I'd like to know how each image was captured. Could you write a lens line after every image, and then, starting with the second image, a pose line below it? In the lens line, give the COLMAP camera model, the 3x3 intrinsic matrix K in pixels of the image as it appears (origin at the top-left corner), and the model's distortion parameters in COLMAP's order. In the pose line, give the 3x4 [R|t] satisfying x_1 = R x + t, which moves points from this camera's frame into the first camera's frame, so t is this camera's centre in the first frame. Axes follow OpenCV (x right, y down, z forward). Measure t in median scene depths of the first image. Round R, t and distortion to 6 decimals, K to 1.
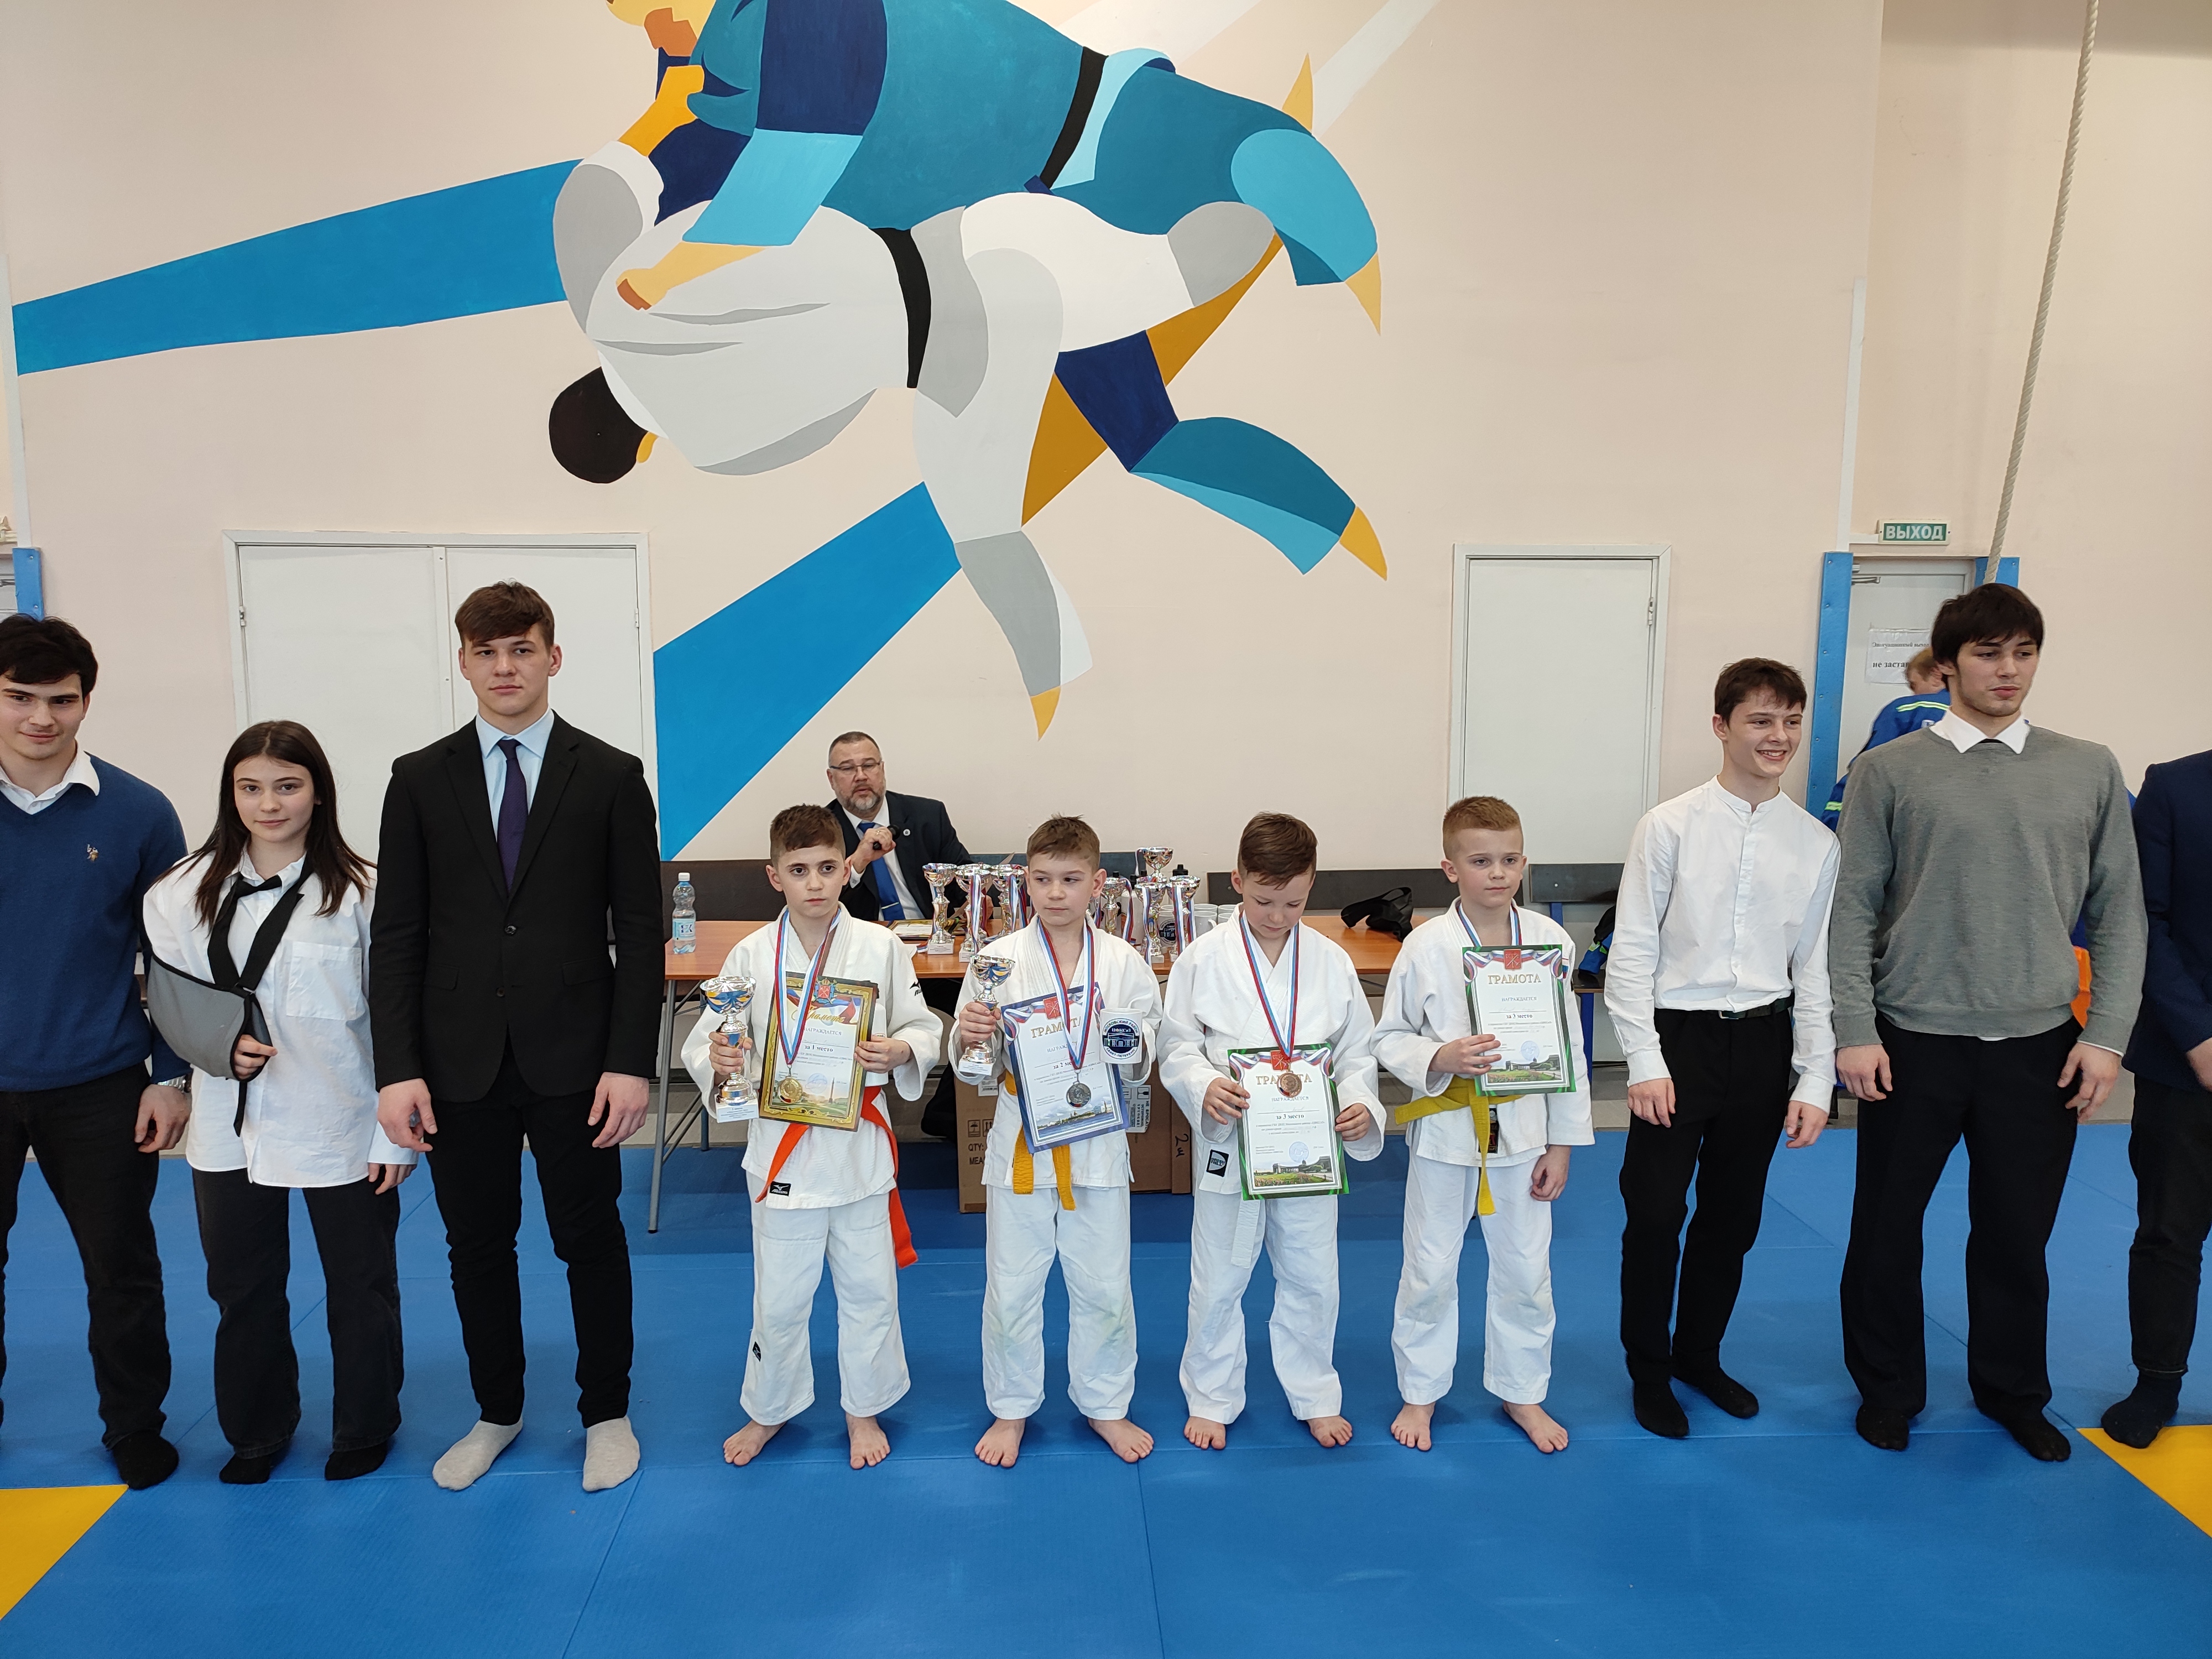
lens RADIAL K [[1578.5, 0, 1126.5], [0, 1578.5, 818.0], [0, 0, 1]] dist [0.016088, 0.000551]
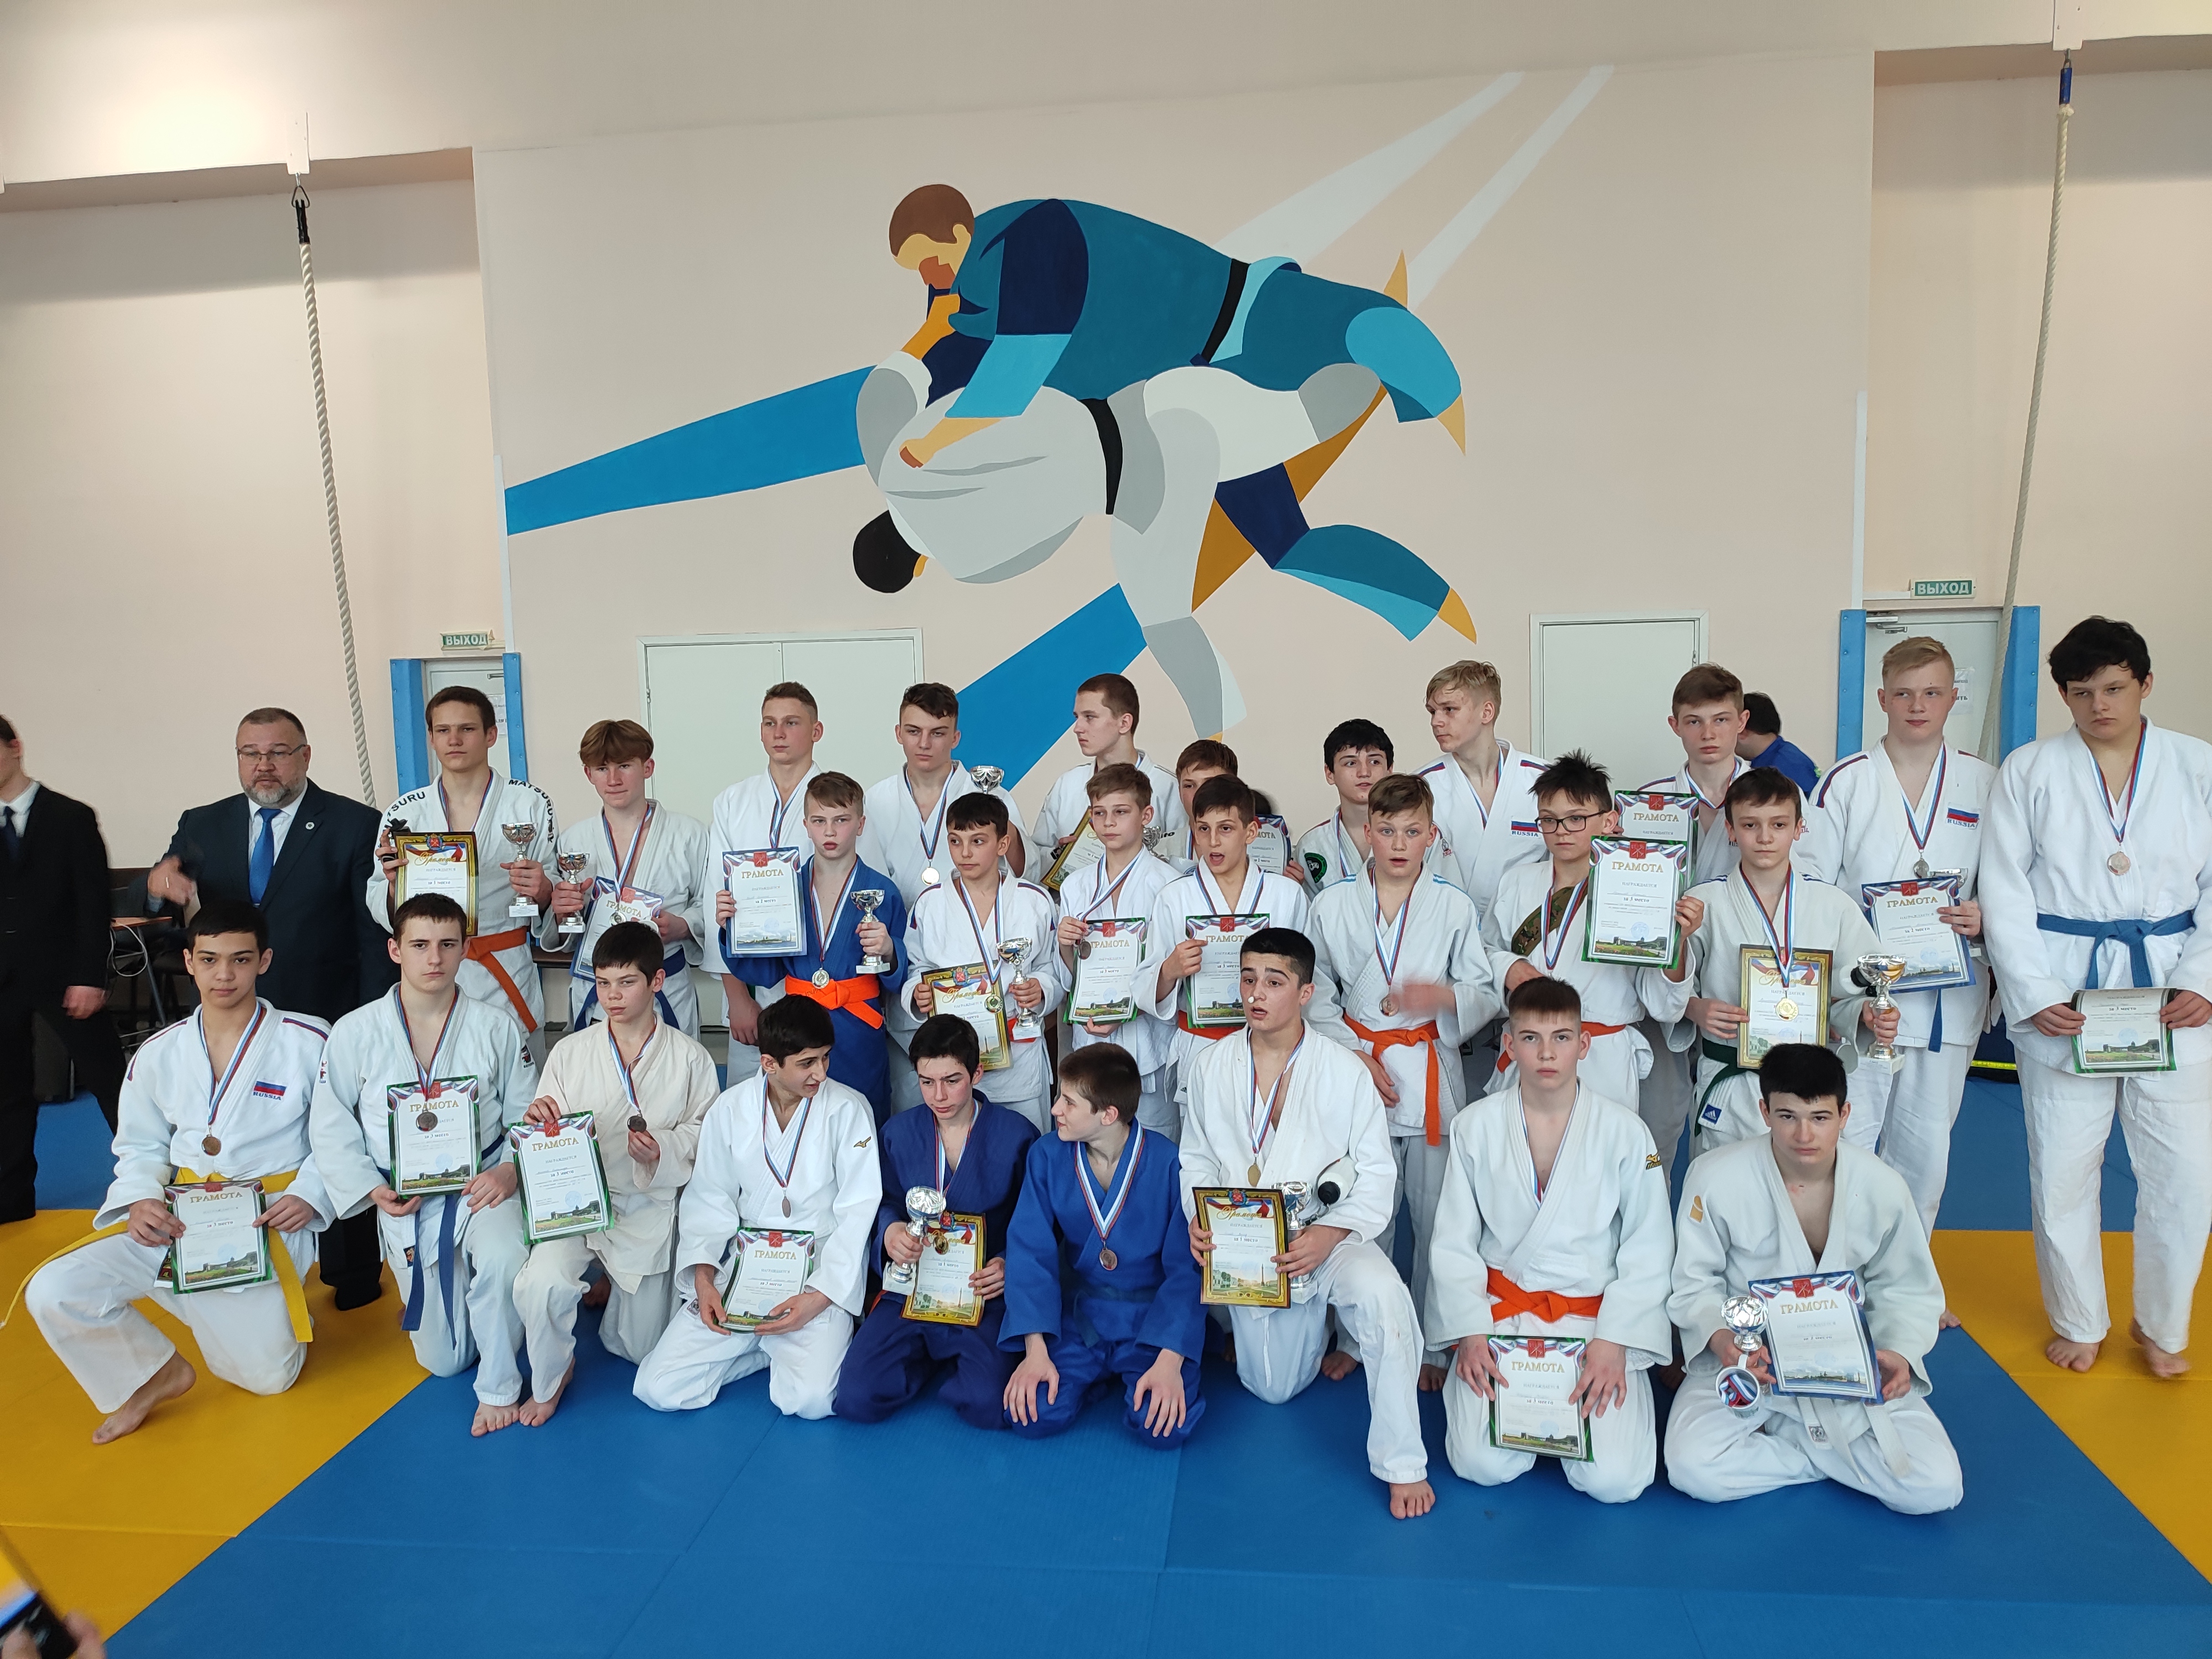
lens RADIAL K [[1578.5, 0, 1126.5], [0, 1578.5, 818.0], [0, 0, 1]] dist [0.016088, 0.000551]
pose [[0.985242, -0.013356, -0.170646, 0.105476], [0.007253, 0.999313, -0.036339, 0.036474], [0.171014, 0.034565, 0.984662, -0.317084]]
